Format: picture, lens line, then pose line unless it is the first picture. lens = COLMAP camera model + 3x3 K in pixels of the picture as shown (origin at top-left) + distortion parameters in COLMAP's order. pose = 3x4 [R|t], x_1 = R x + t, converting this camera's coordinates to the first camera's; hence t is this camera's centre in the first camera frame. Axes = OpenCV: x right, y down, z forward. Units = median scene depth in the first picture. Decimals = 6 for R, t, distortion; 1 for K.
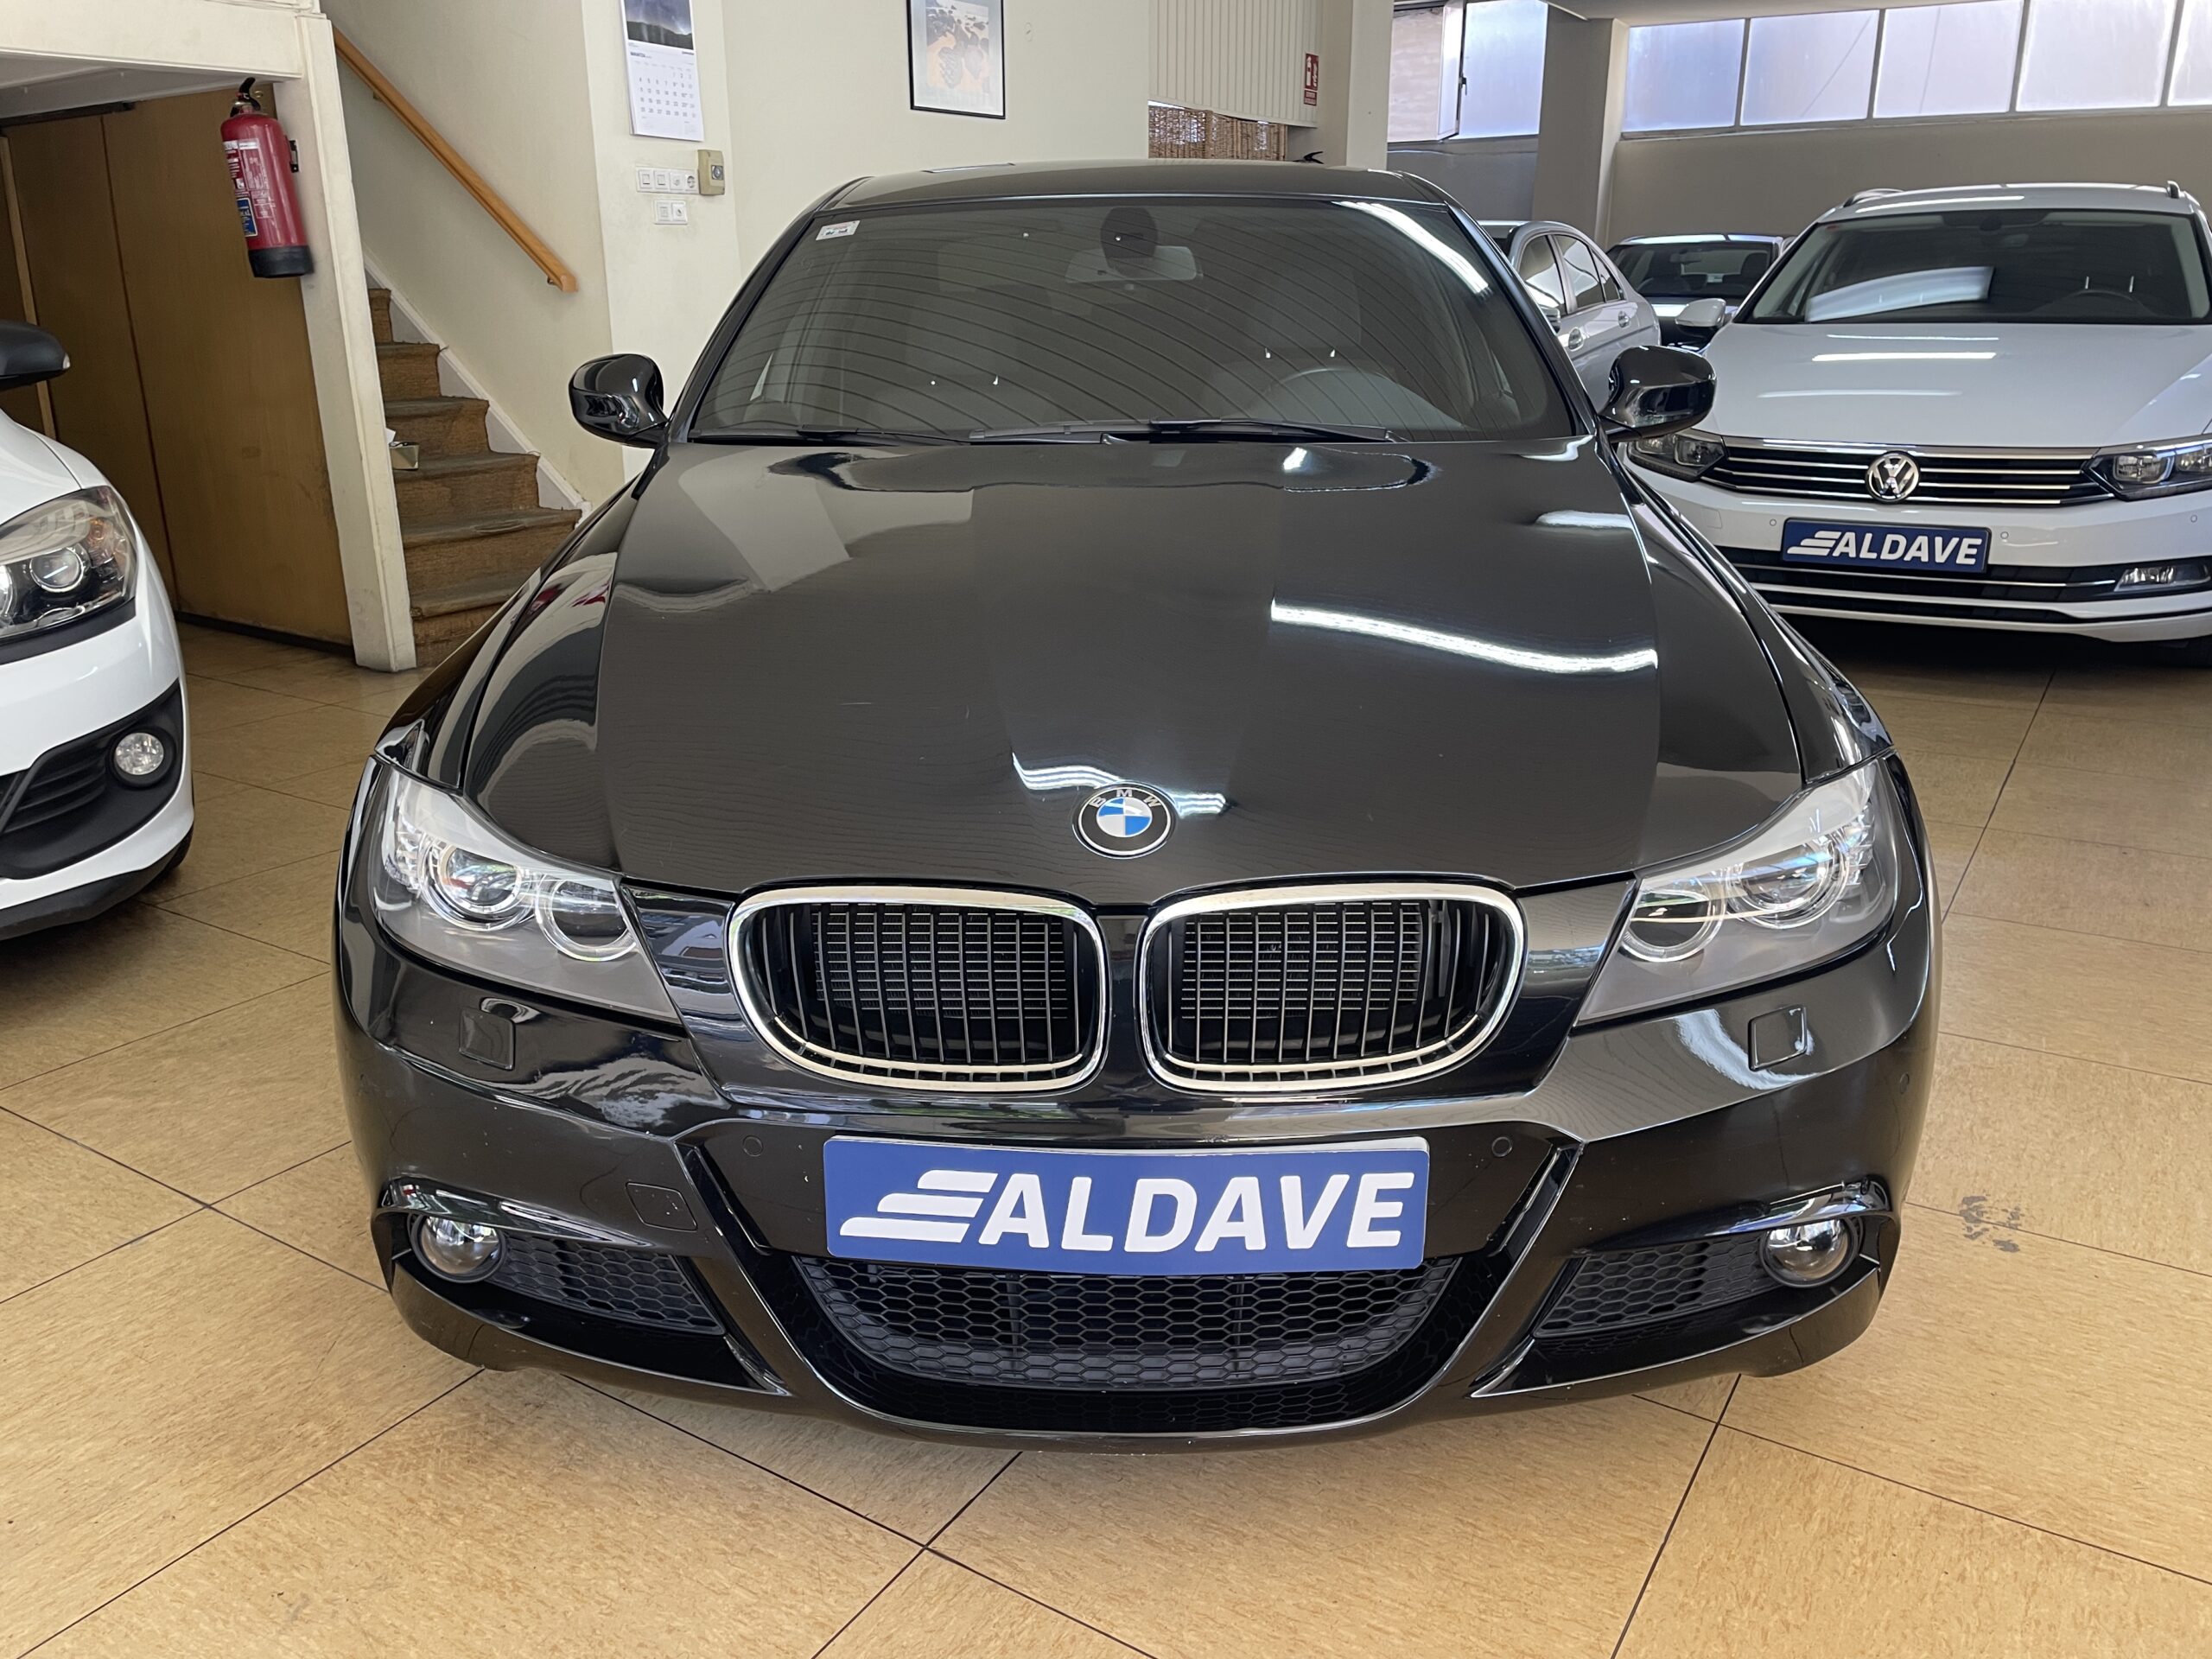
lens RADIAL K [[1690.8, 0, 1106.0], [0, 1690.8, 829.5], [0, 0, 1]] dist [0.087147, -0.105421]
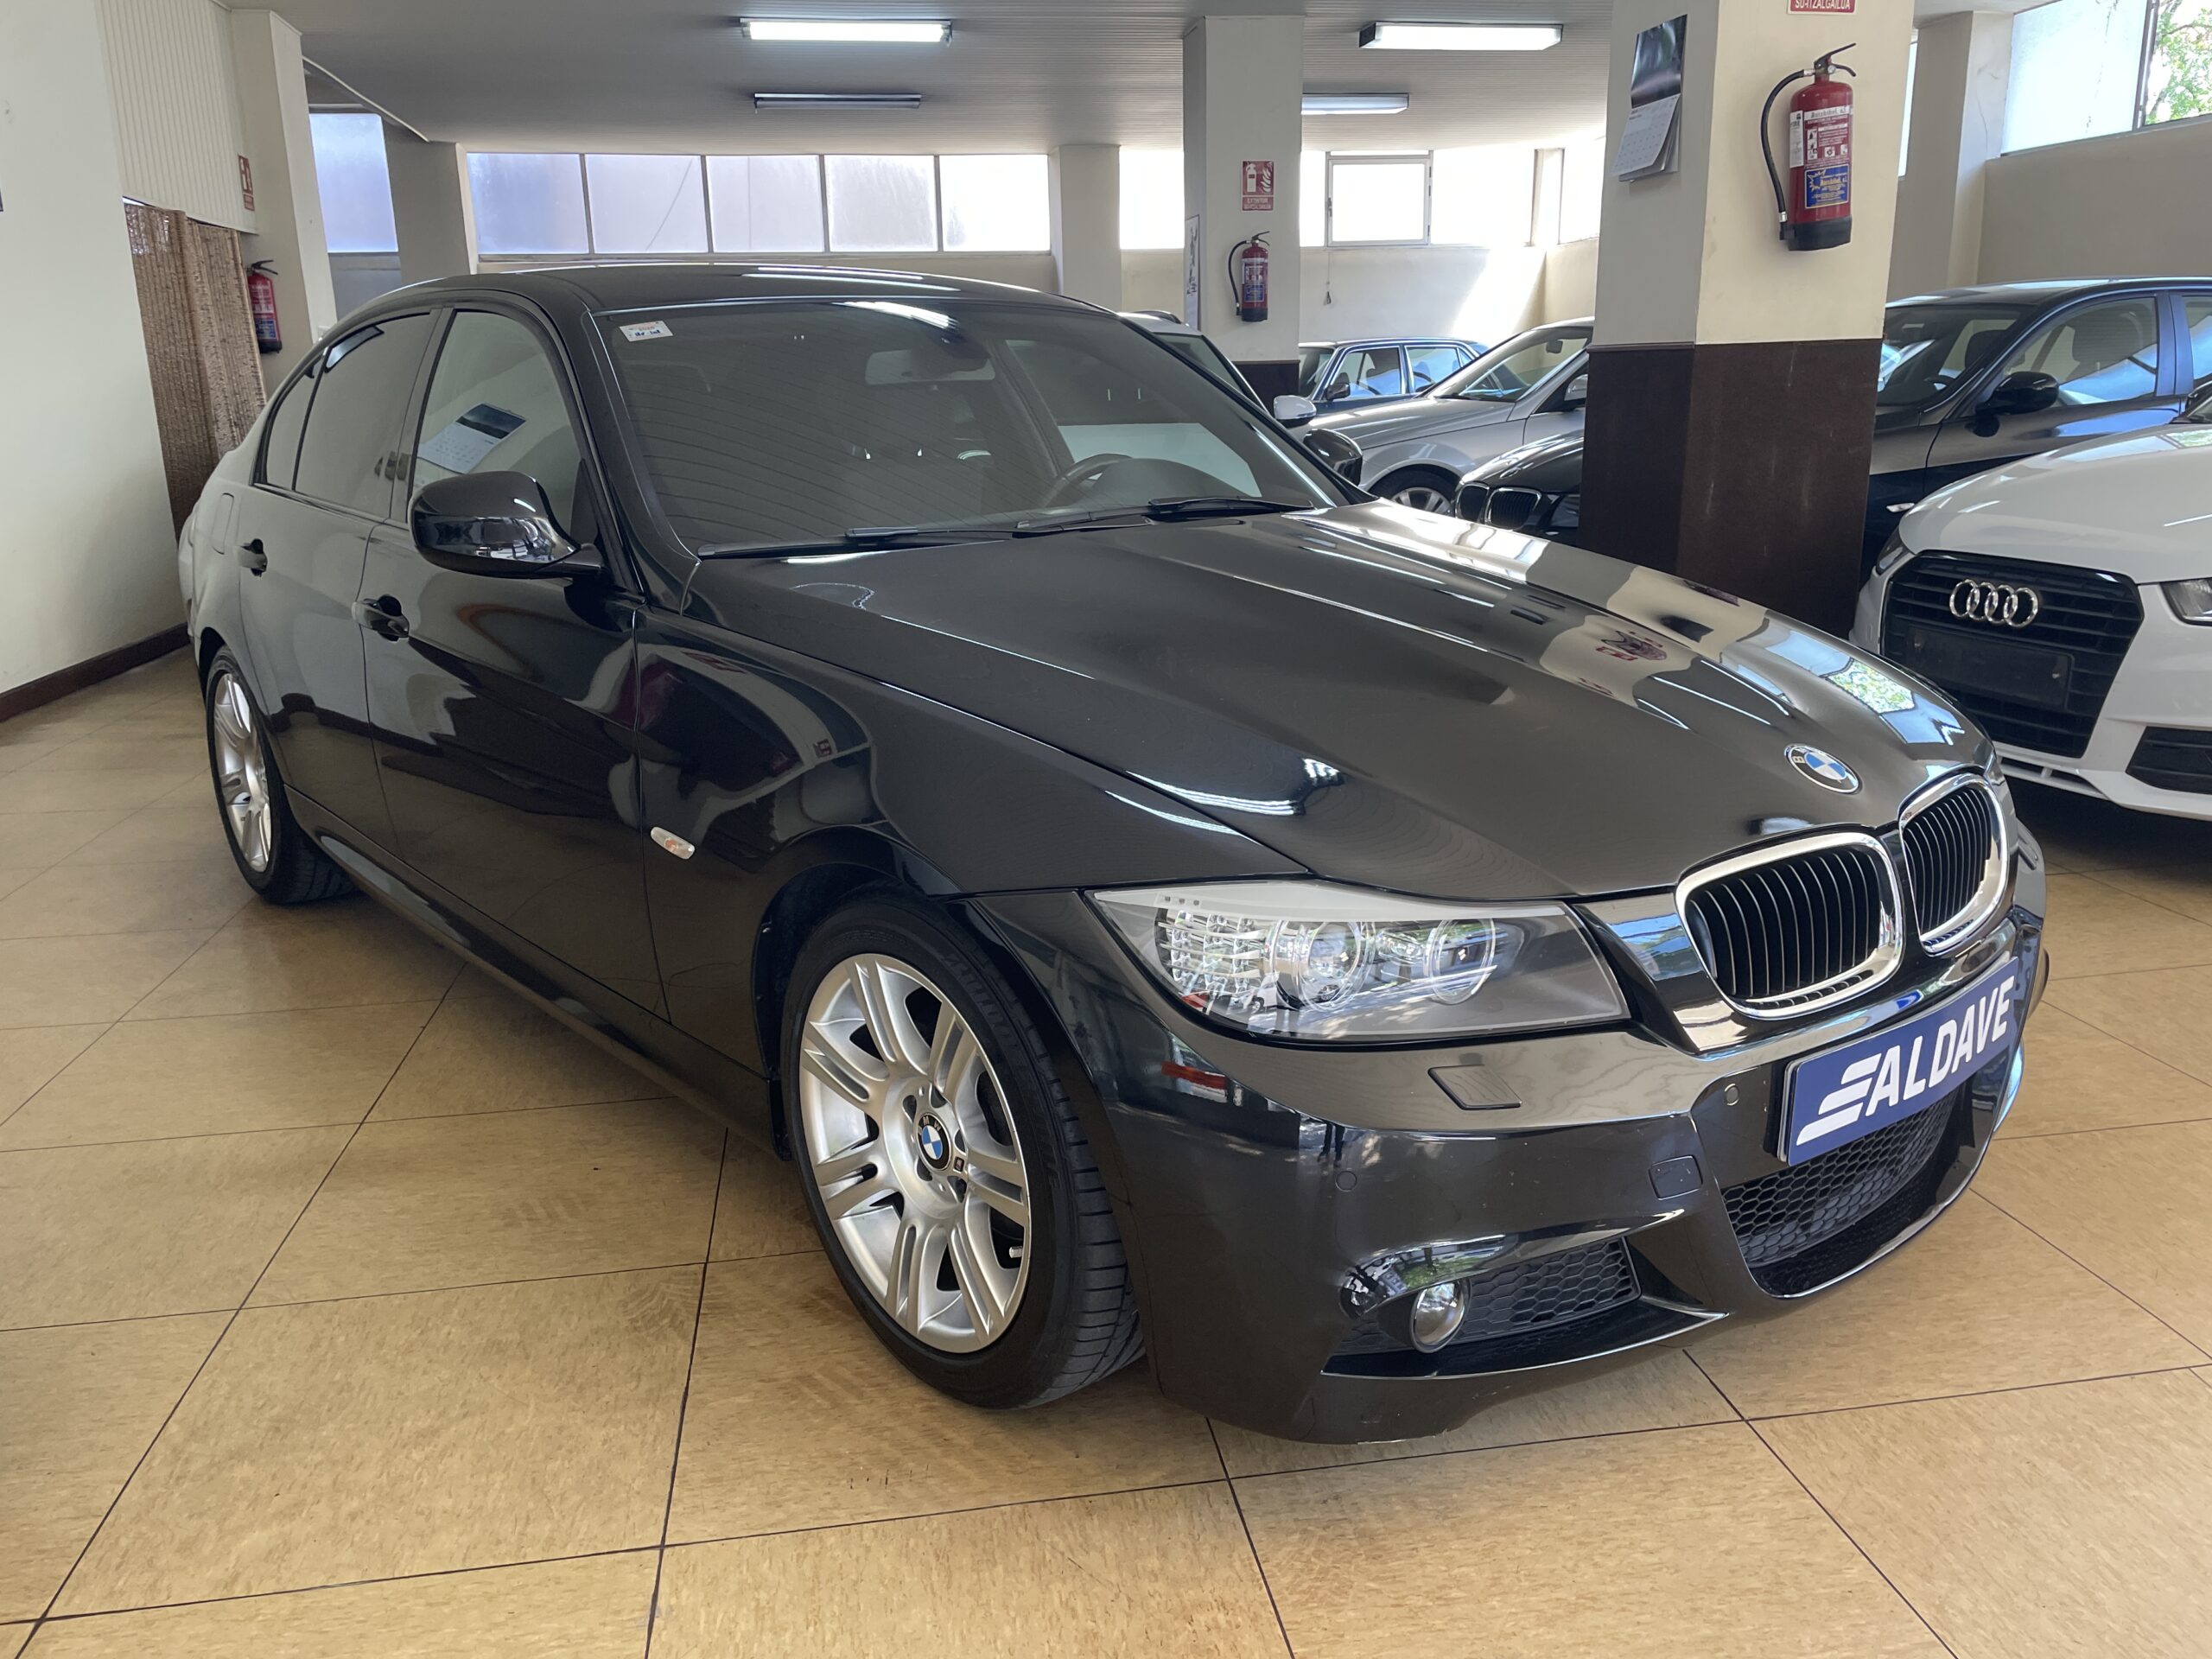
lens RADIAL K [[1690.8, 0, 1106.0], [0, 1690.8, 829.5], [0, 0, 1]] dist [0.087147, -0.105421]
pose [[0.749588, -0.180318, 0.636870, -1.239341], [0.221284, 0.975084, 0.015628, -0.101772], [-0.623820, 0.129214, 0.770813, 0.352525]]
